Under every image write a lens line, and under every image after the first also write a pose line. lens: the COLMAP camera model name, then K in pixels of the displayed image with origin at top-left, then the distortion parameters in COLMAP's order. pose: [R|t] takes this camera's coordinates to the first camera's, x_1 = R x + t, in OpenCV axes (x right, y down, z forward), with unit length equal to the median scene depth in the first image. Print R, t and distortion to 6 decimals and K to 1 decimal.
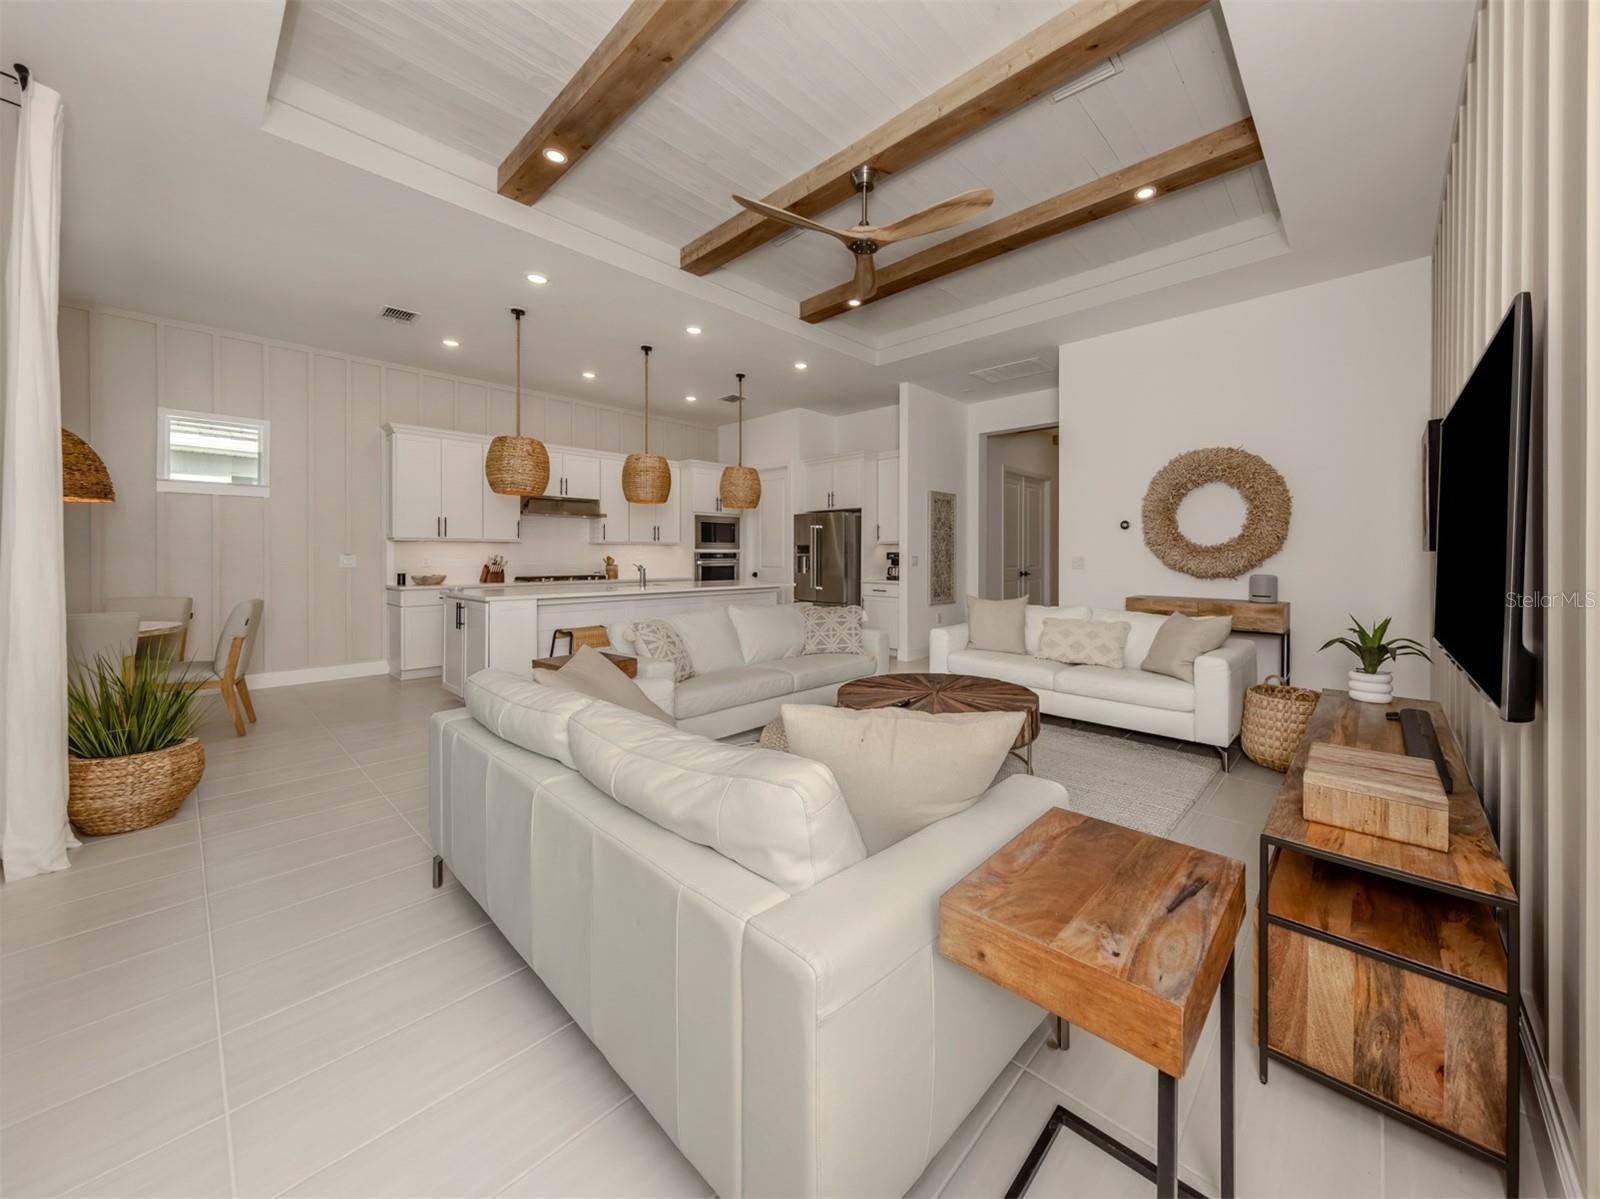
lens RADIAL K [[585.5, 0, 857.7], [0, 585.5, 565.7], [0, 0, 1]] dist [0.006853, -0.000549]
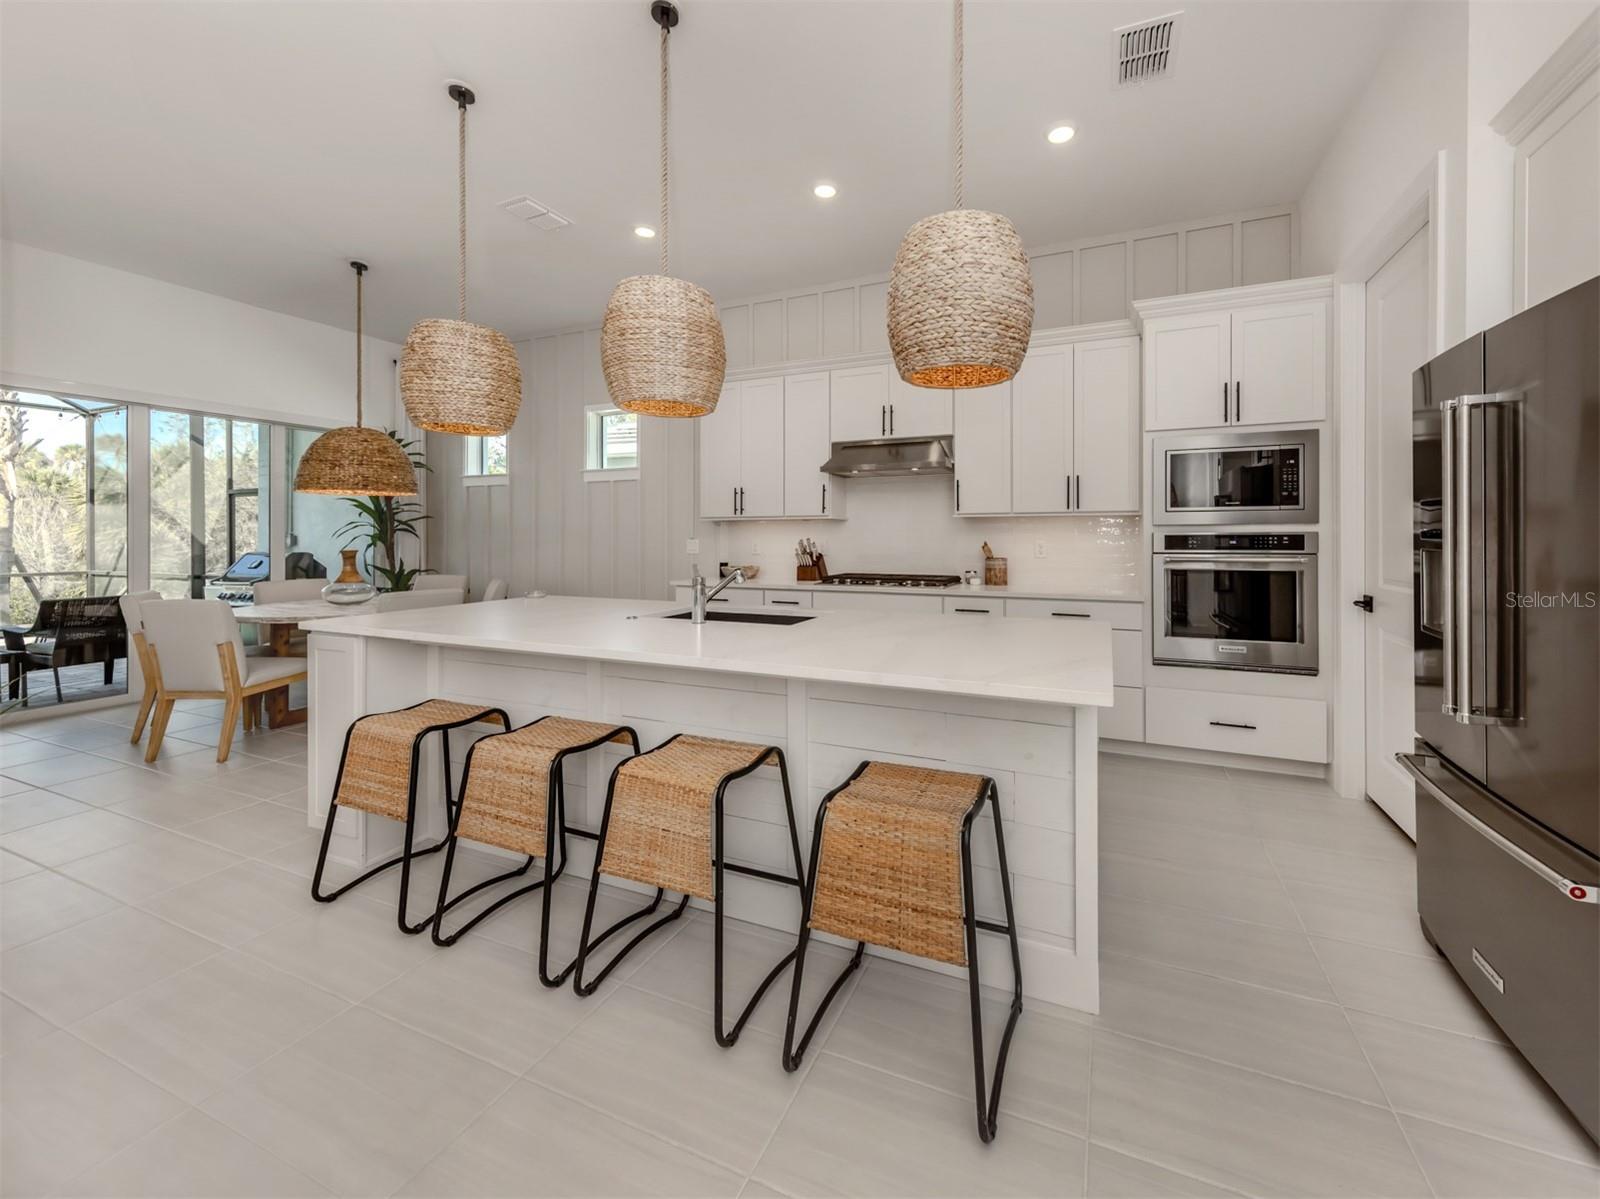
lens RADIAL K [[625.5, 0, 854.8], [0, 625.5, 535.6], [0, 0, 1]] dist [0.007327, -0.000532]
pose [[0.326561, -0.000961, -0.945176, 0.062693], [-0.014978, 0.999869, -0.006191, -0.017708], [0.945057, 0.016179, 0.326504, 0.748001]]
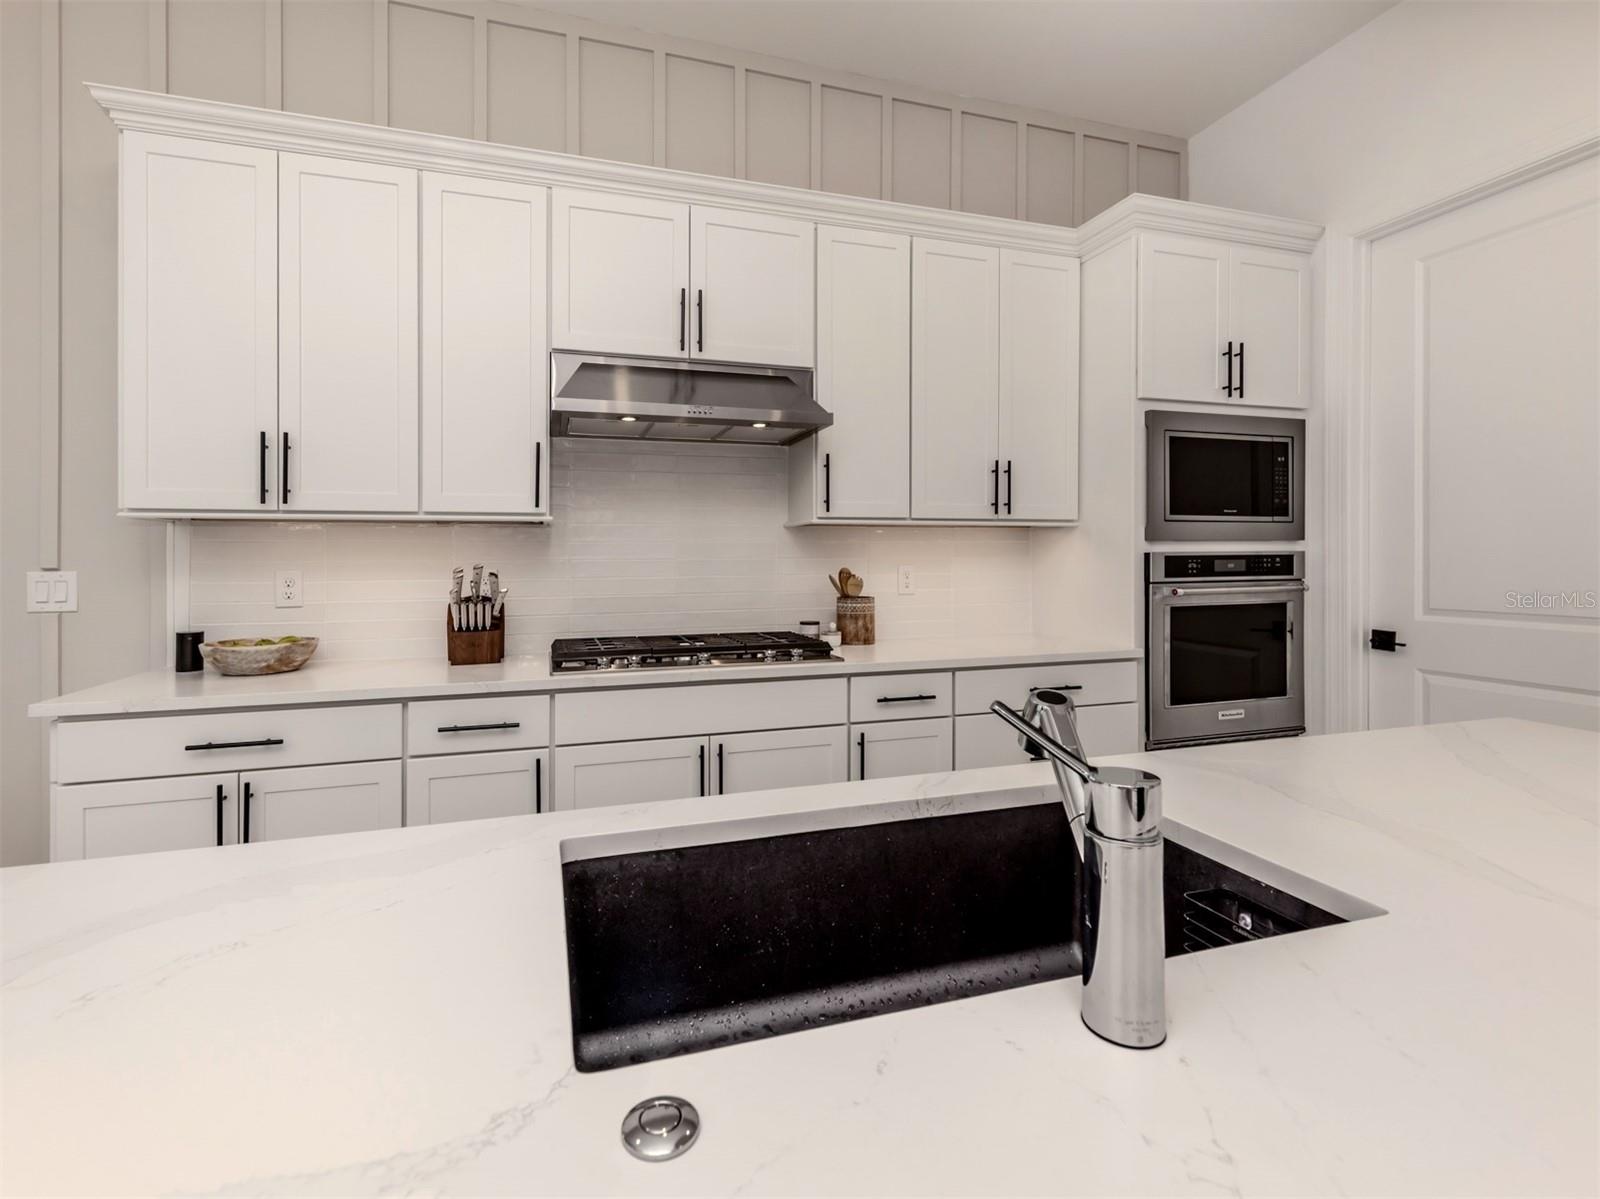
lens RADIAL K [[700.6, 0, 750.9], [0, 700.6, 559.5], [0, 0, 1]] dist [-0.001880, -0.000707]
pose [[0.847387, -0.004967, -0.530953, -0.292249], [-0.003808, 0.999874, -0.015432, -0.016281], [0.530962, 0.015098, 0.847261, 0.712488]]
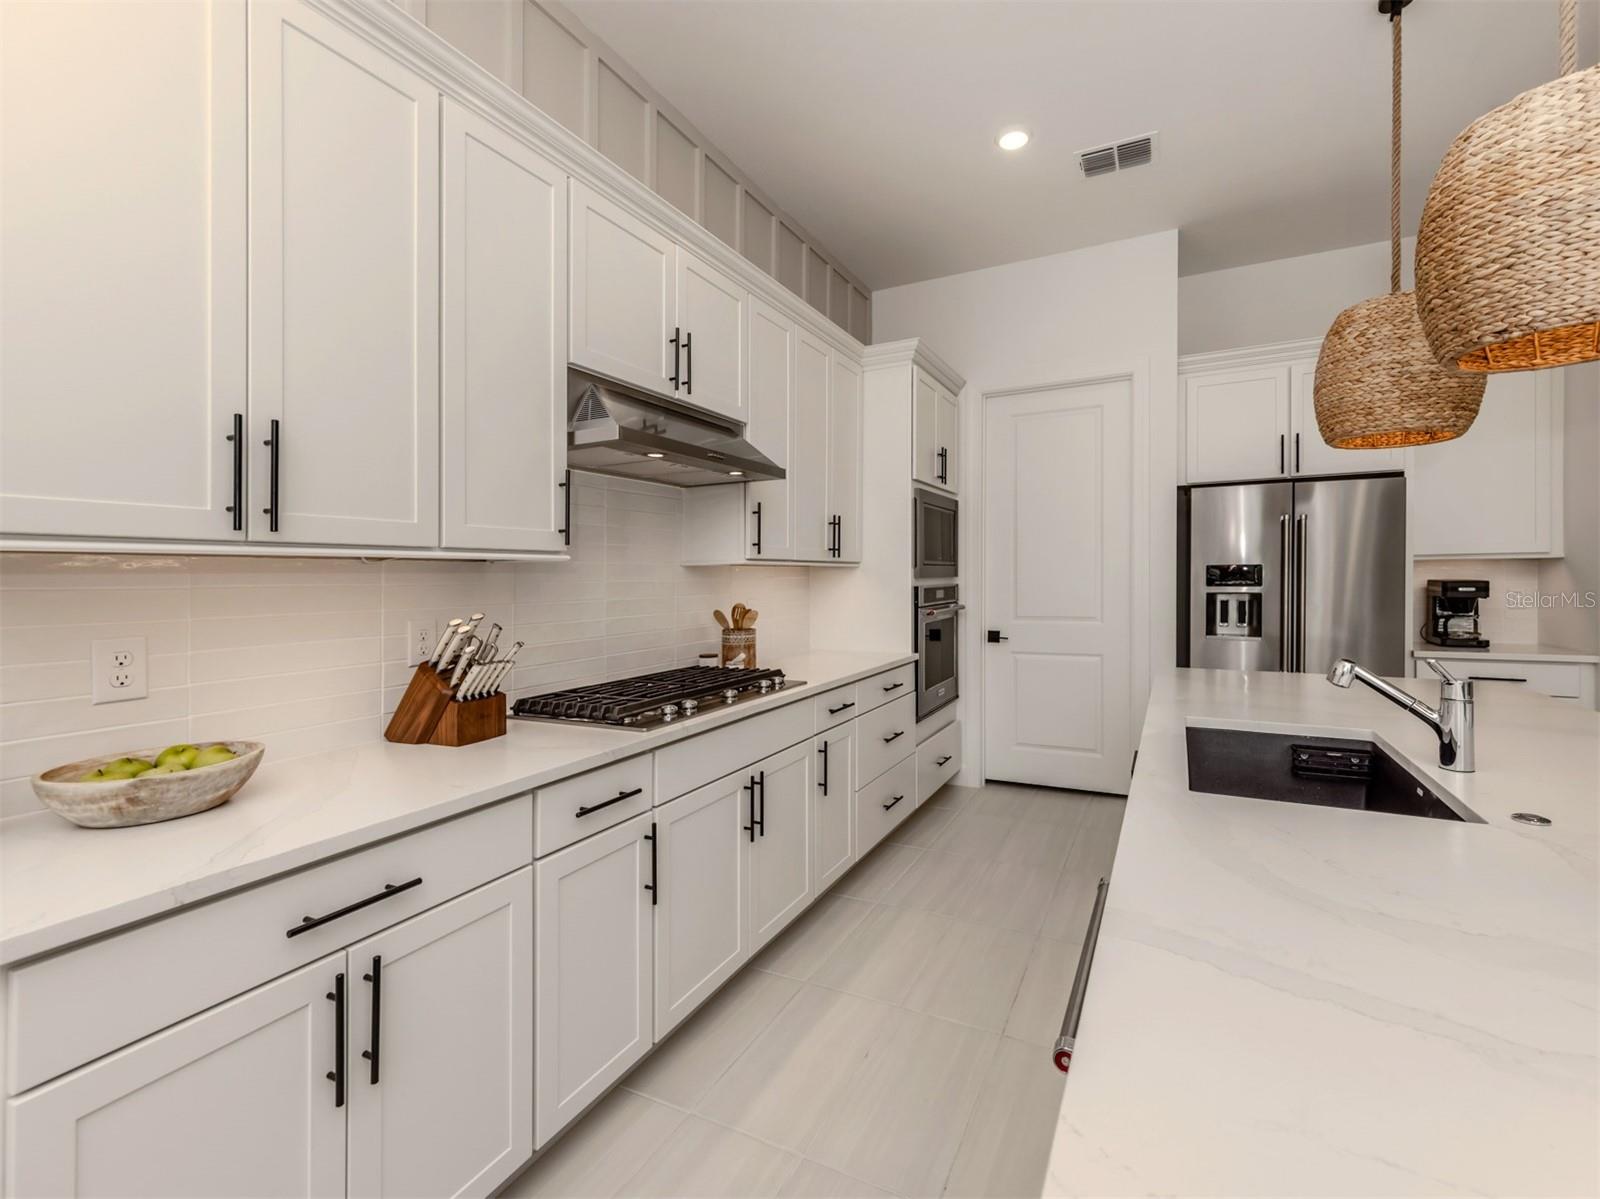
lens RADIAL K [[700.6, 0, 824.9], [0, 700.6, 582.4], [0, 0, 1]] dist [-0.001880, -0.000707]
pose [[0.964624, -0.015799, 0.263154, -0.508607], [0.019096, 0.999768, -0.009975, -0.024793], [-0.262936, 0.014647, 0.964702, 0.641847]]
